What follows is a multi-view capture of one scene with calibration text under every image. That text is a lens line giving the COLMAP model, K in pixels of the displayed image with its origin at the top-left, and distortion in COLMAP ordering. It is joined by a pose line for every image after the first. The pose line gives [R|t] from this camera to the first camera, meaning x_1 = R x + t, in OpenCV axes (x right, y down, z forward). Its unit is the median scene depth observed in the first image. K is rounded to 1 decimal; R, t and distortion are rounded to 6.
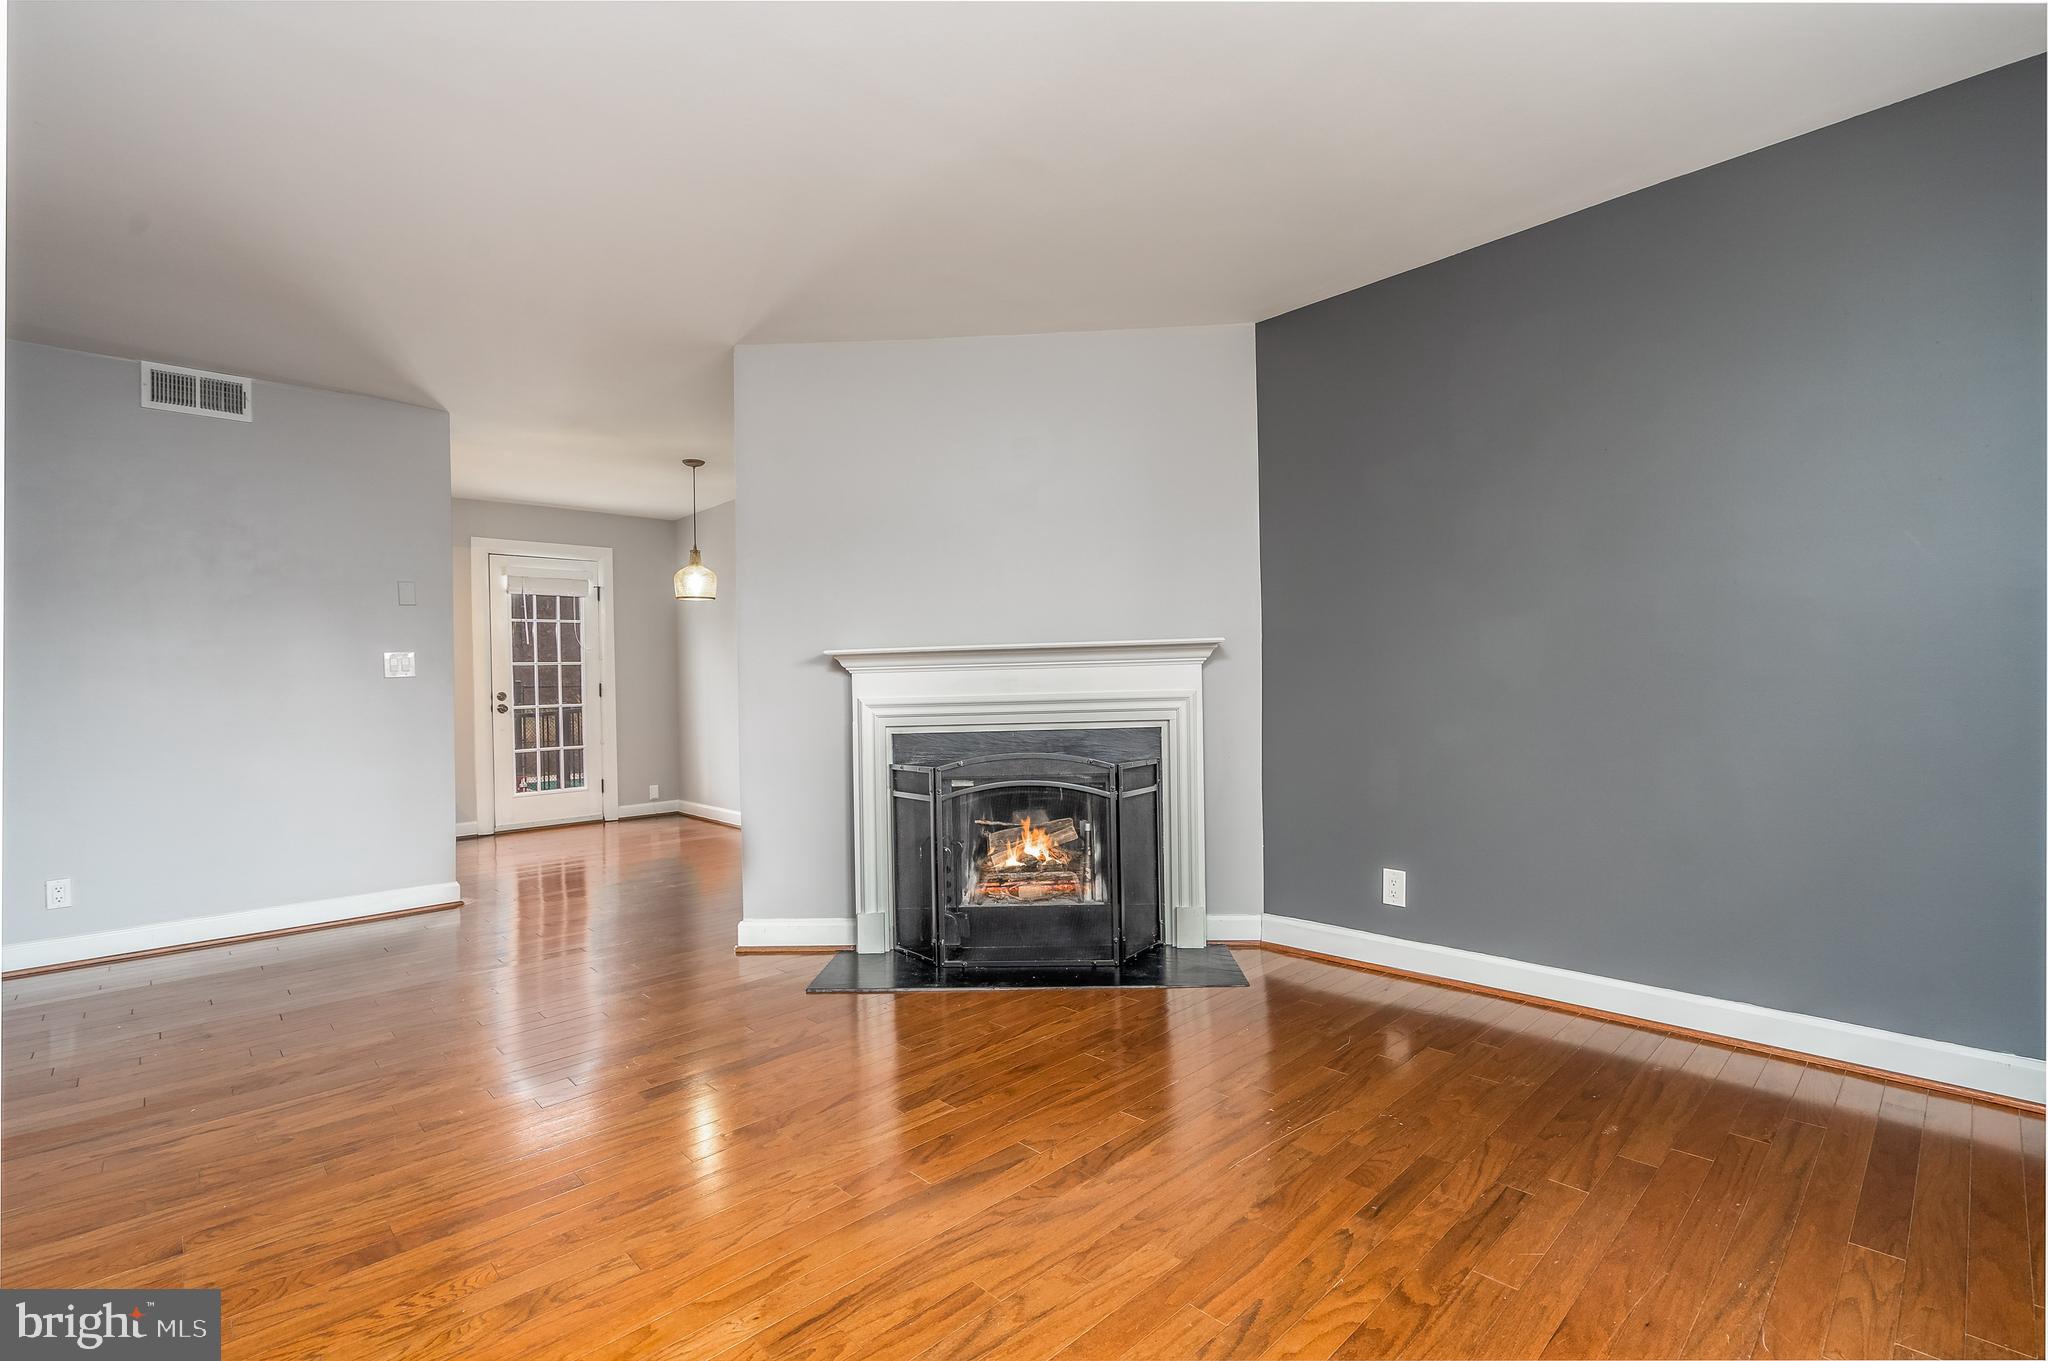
lens RADIAL K [[915.4, 0, 1037.4], [0, 915.4, 680.7], [0, 0, 1]] dist [-0.020761, 0.007732]
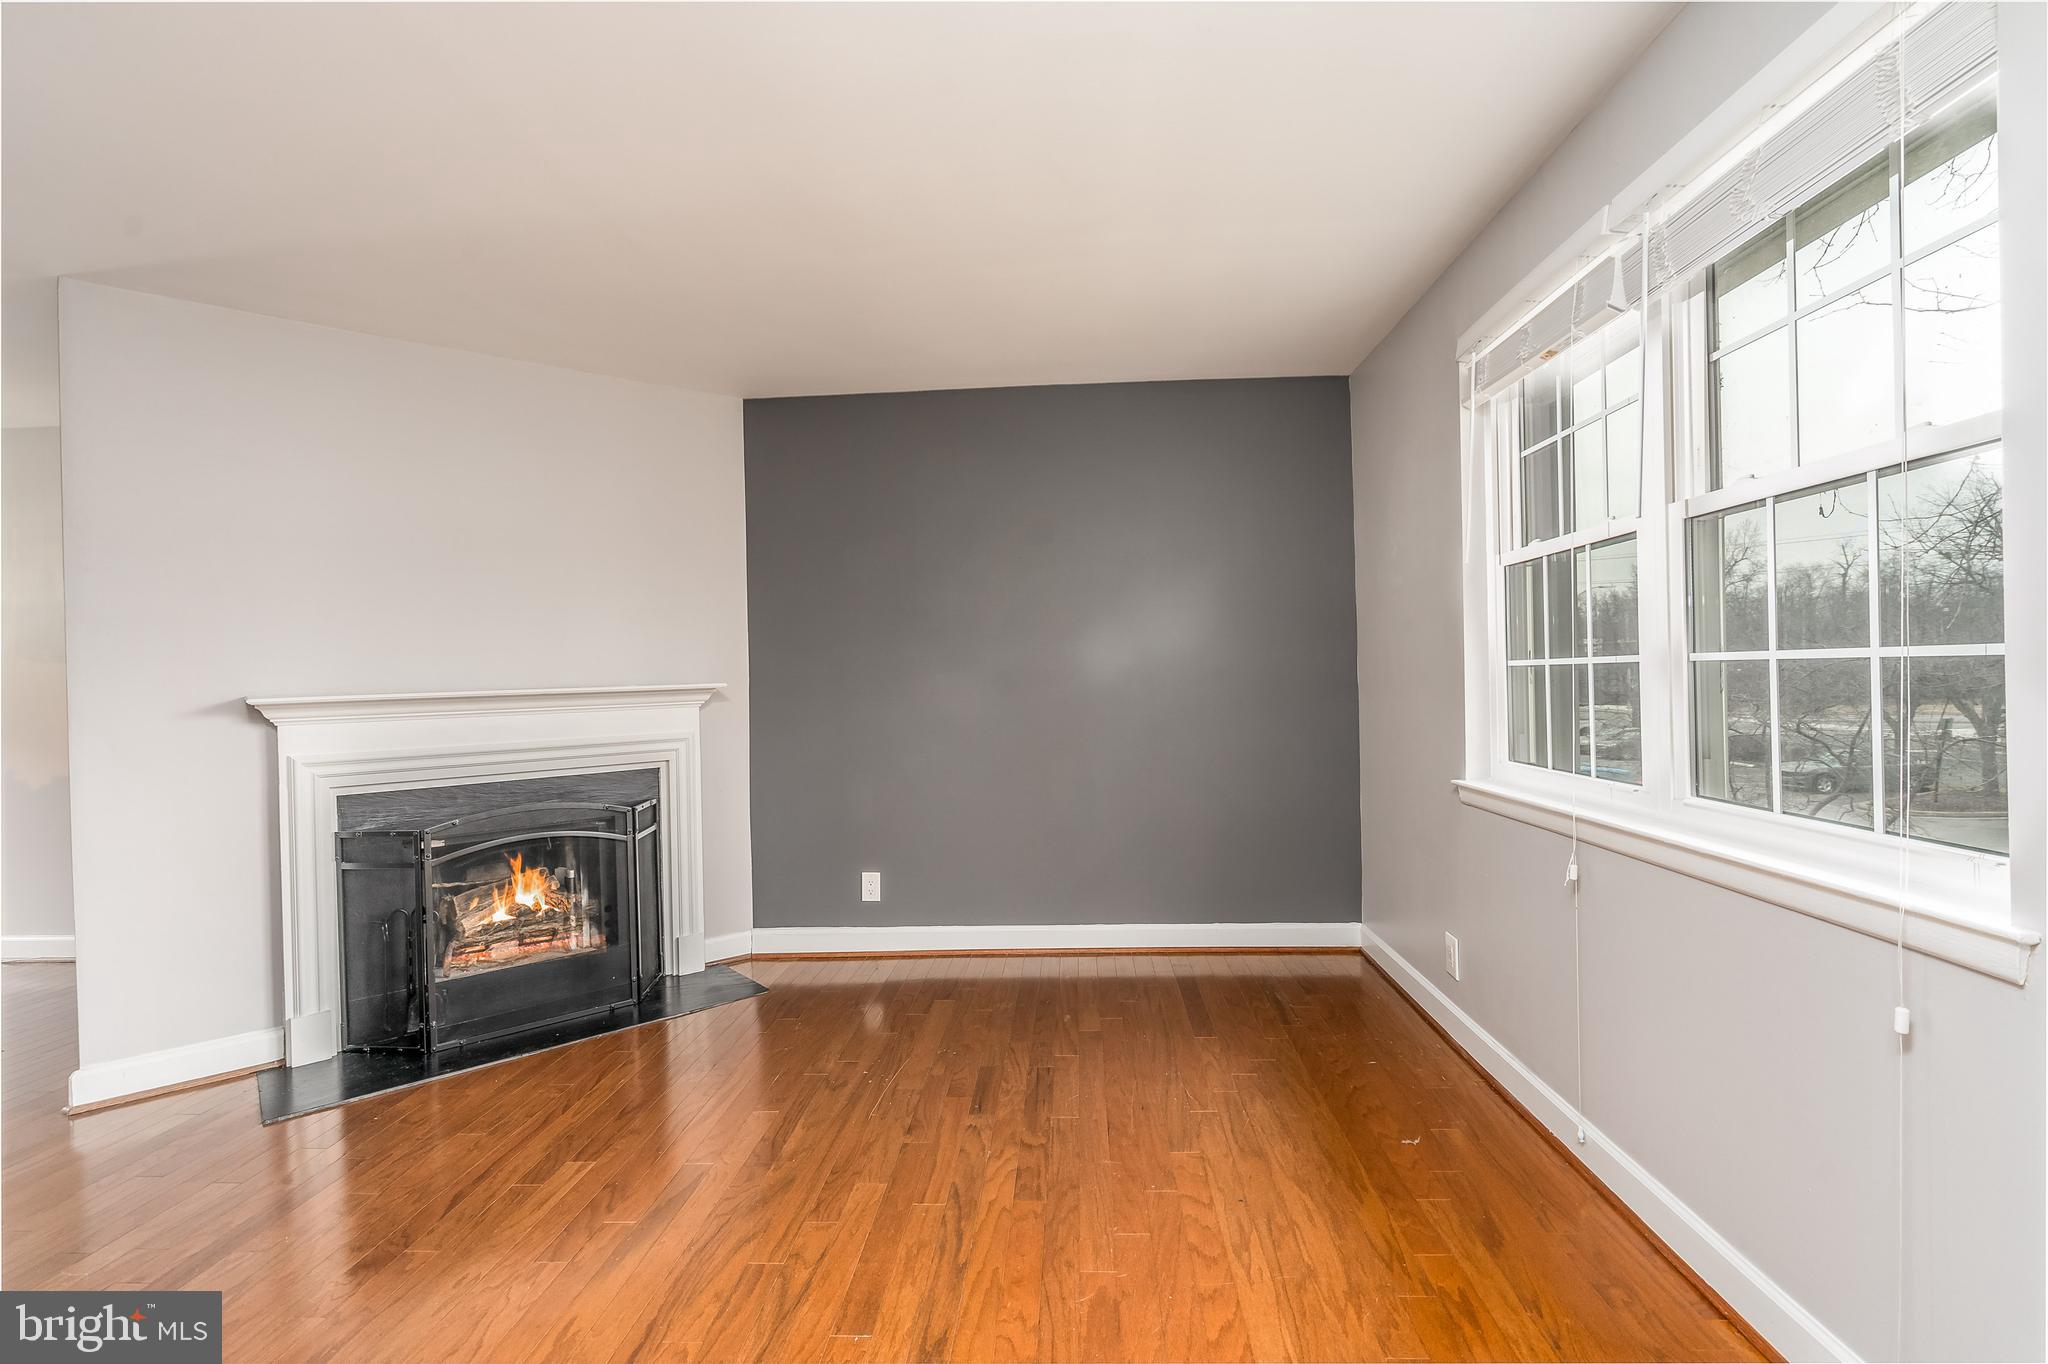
lens RADIAL K [[915.4, 0, 1037.4], [0, 915.4, 682.2], [0, 0, 1]] dist [-0.020761, 0.007732]
pose [[0.724352, 0.000559, 0.689430, -0.276951], [0.008594, 0.999915, -0.009840, -0.033621], [-0.689377, 0.013052, 0.724285, -0.052732]]
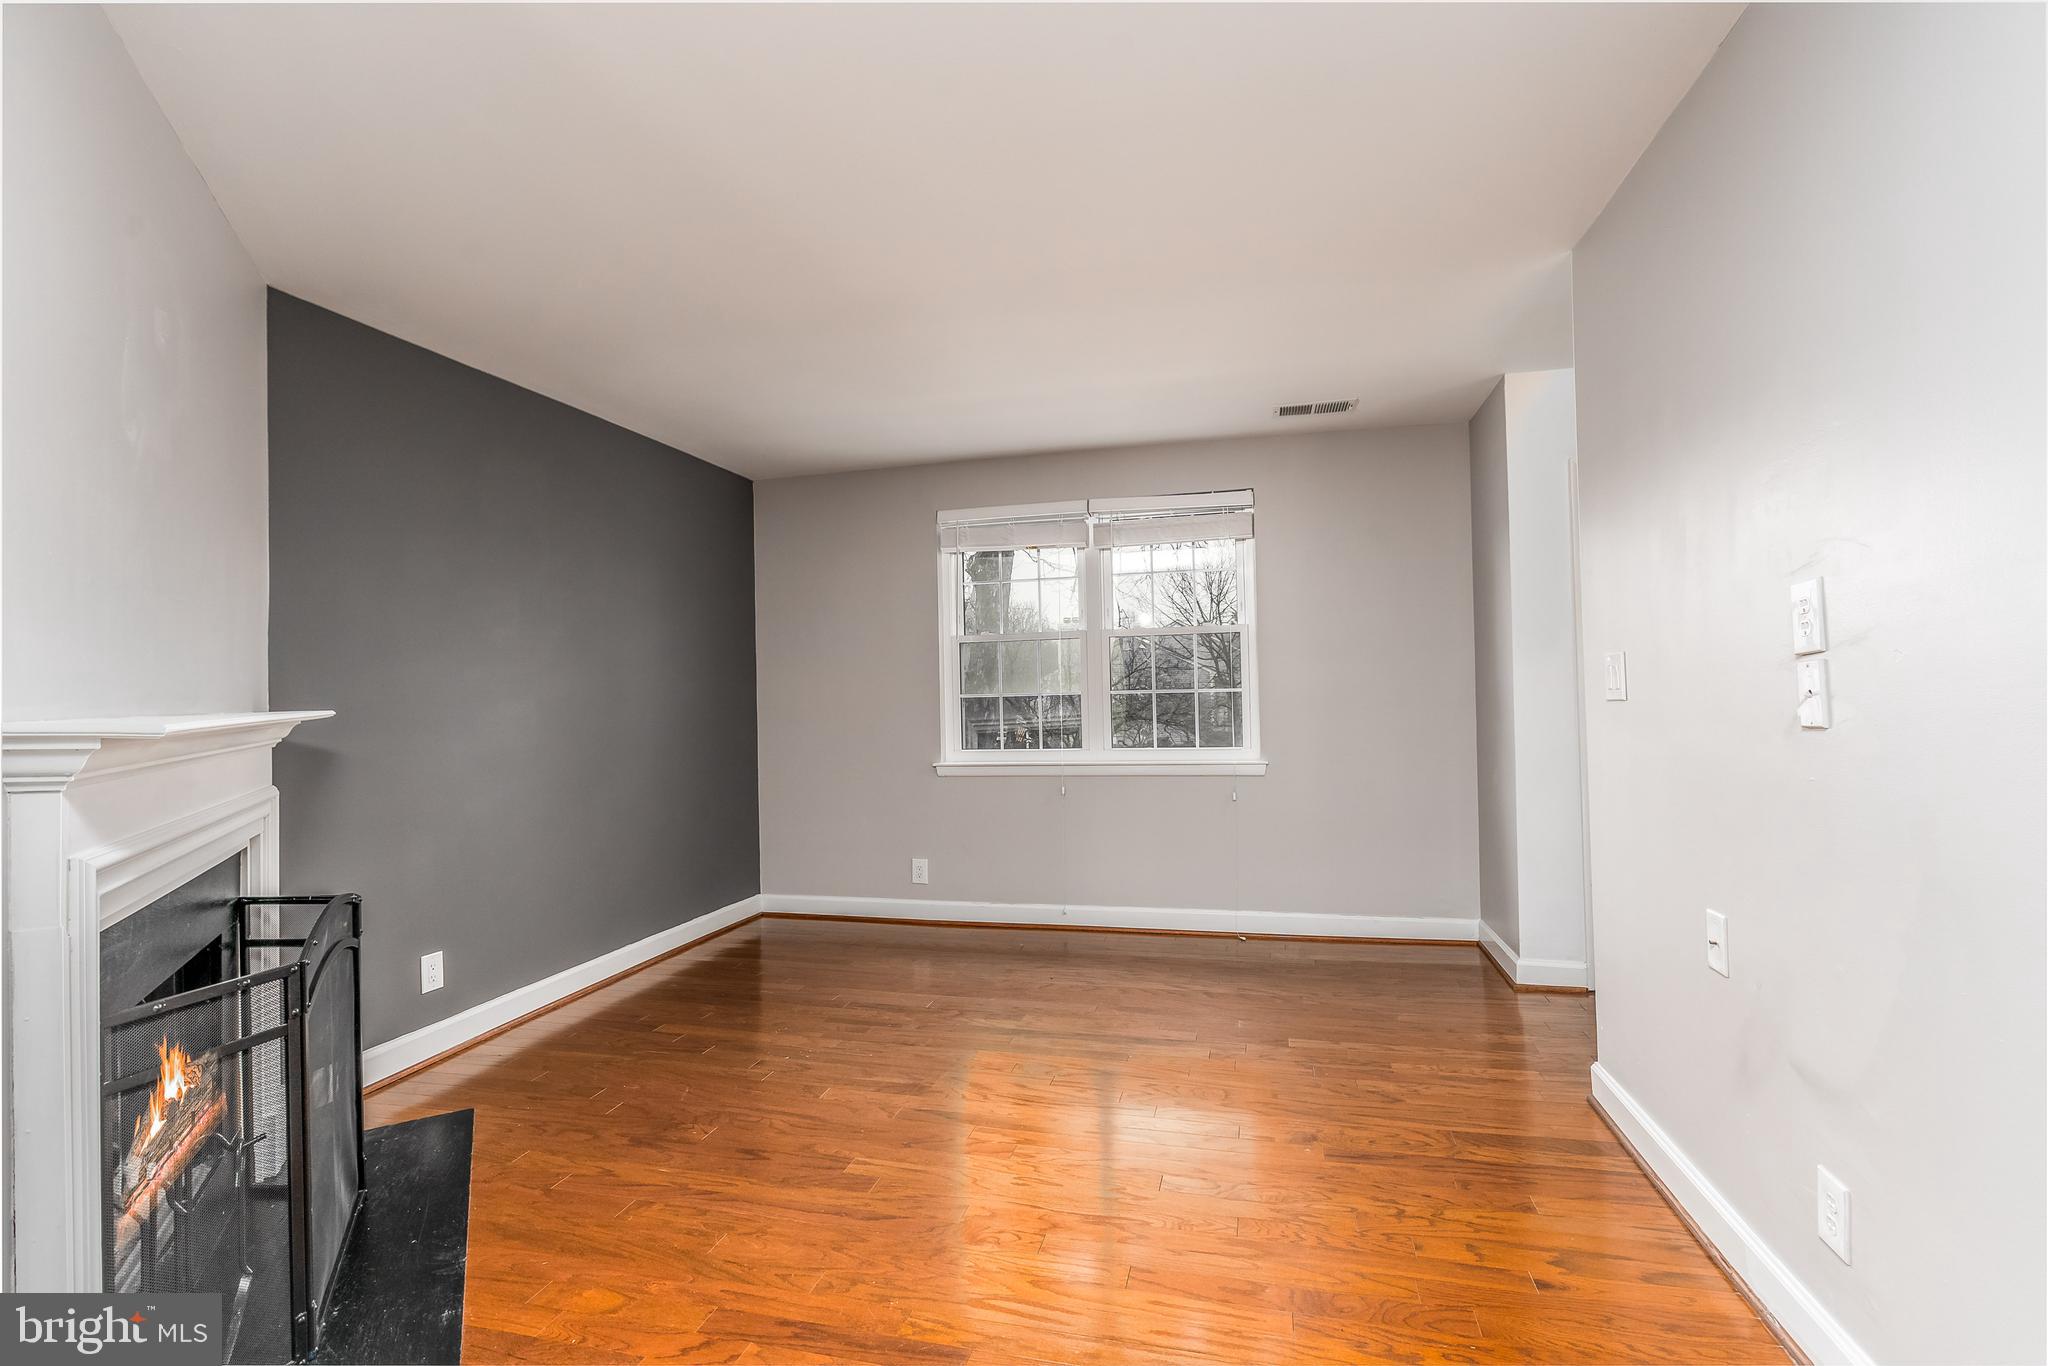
lens RADIAL K [[915.4, 0, 1037.4], [0, 915.4, 683.2], [0, 0, 1]] dist [-0.020761, 0.007732]
pose [[-0.521015, 0.040699, 0.852577, -0.724417], [0.033531, 0.999067, -0.027202, -0.030559], [-0.852889, 0.014415, -0.521894, 0.877000]]
